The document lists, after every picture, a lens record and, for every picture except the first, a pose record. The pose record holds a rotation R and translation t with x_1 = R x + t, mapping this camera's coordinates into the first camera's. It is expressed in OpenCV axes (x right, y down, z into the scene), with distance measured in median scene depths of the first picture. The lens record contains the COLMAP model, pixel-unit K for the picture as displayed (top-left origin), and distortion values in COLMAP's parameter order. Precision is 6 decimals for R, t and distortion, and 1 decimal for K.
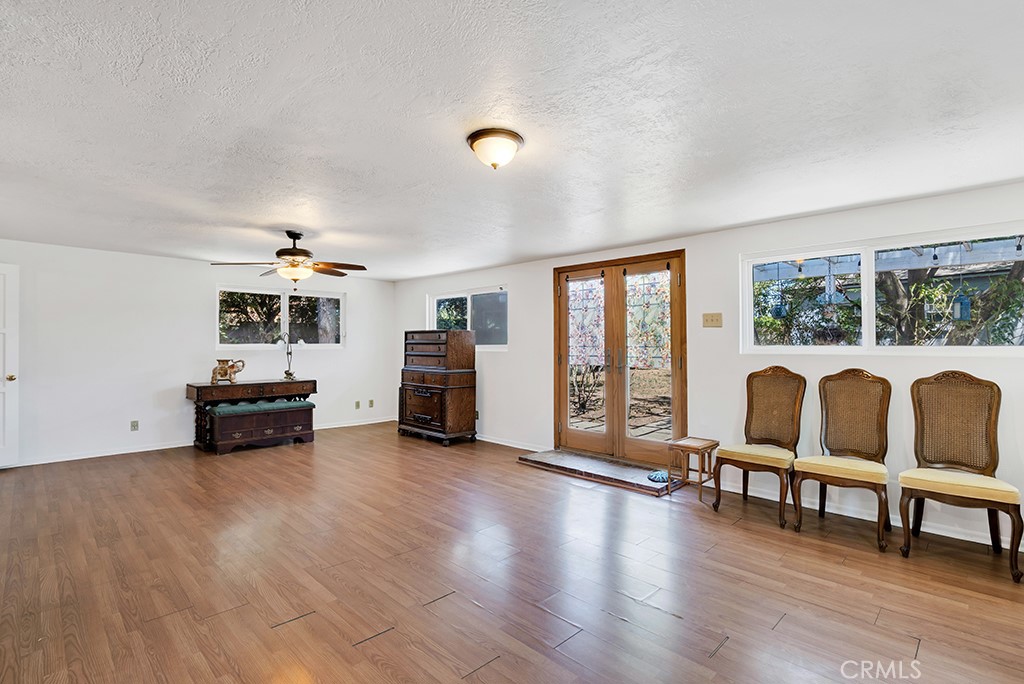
lens RADIAL K [[487.0, 0, 514.0], [0, 487.0, 343.5], [0, 0, 1]] dist [-0.017618, 0.005394]
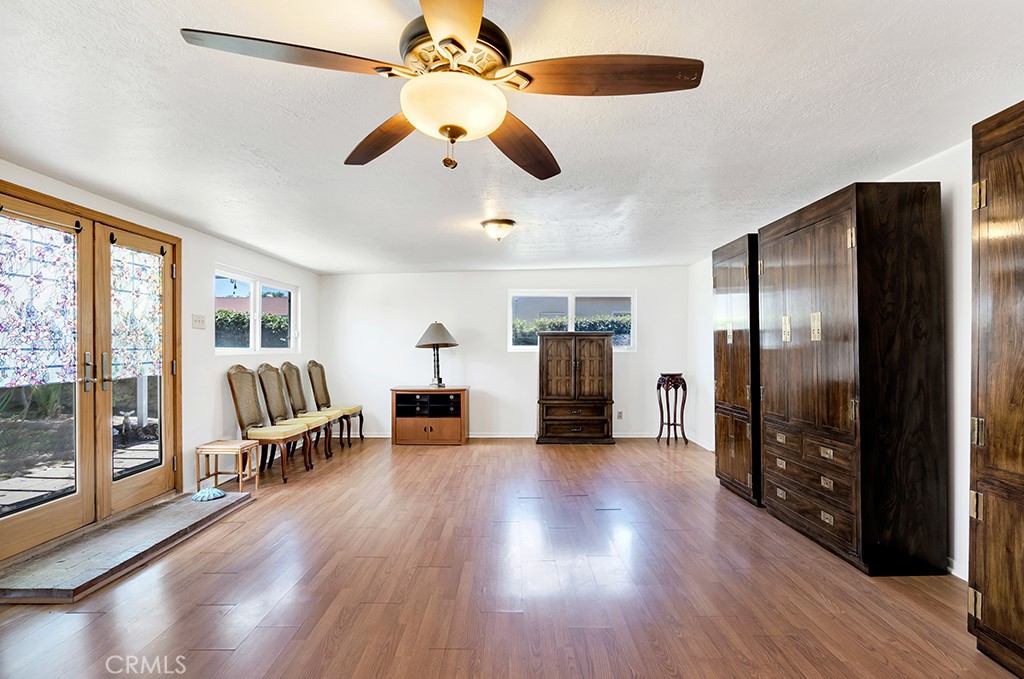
lens RADIAL K [[487.0, 0, 512.1], [0, 487.0, 342.1], [0, 0, 1]] dist [-0.017618, 0.005394]
pose [[-0.709444, 0.009454, 0.704699, -0.601825], [-0.001457, 0.999888, -0.014881, 0.005564], [-0.704760, -0.011584, -0.709351, 1.029414]]
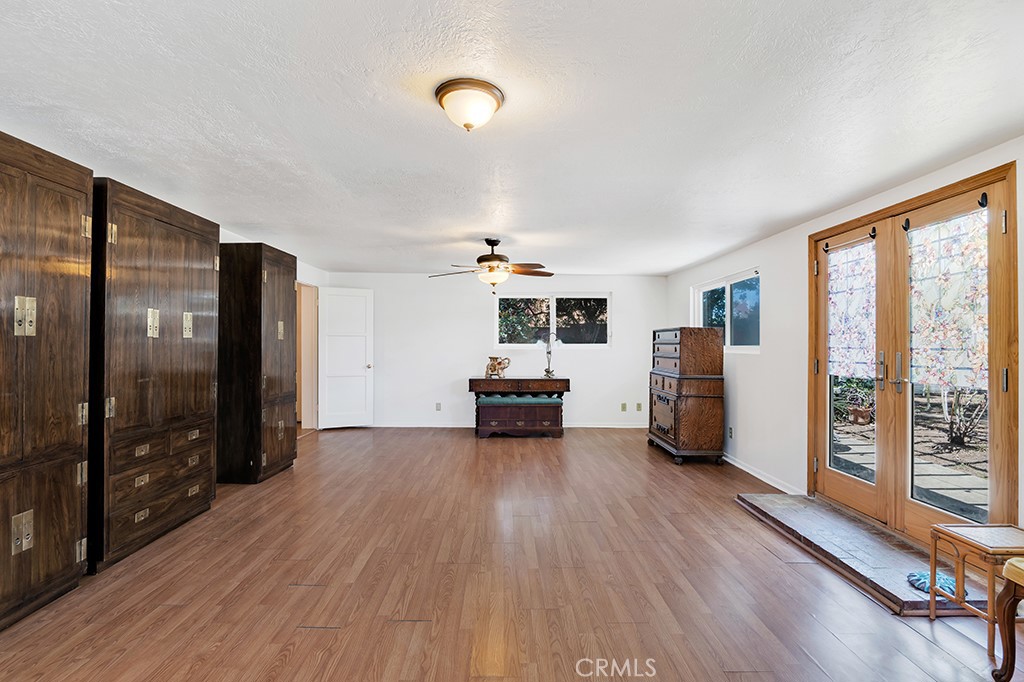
lens RADIAL K [[487.0, 0, 505.7], [0, 487.0, 346.0], [0, 0, 1]] dist [-0.017618, 0.005394]
pose [[0.713049, 0.004954, -0.701097, 0.278314], [-0.002403, 0.999986, 0.004622, 0.001453], [0.701110, -0.001611, 0.713051, 0.216011]]
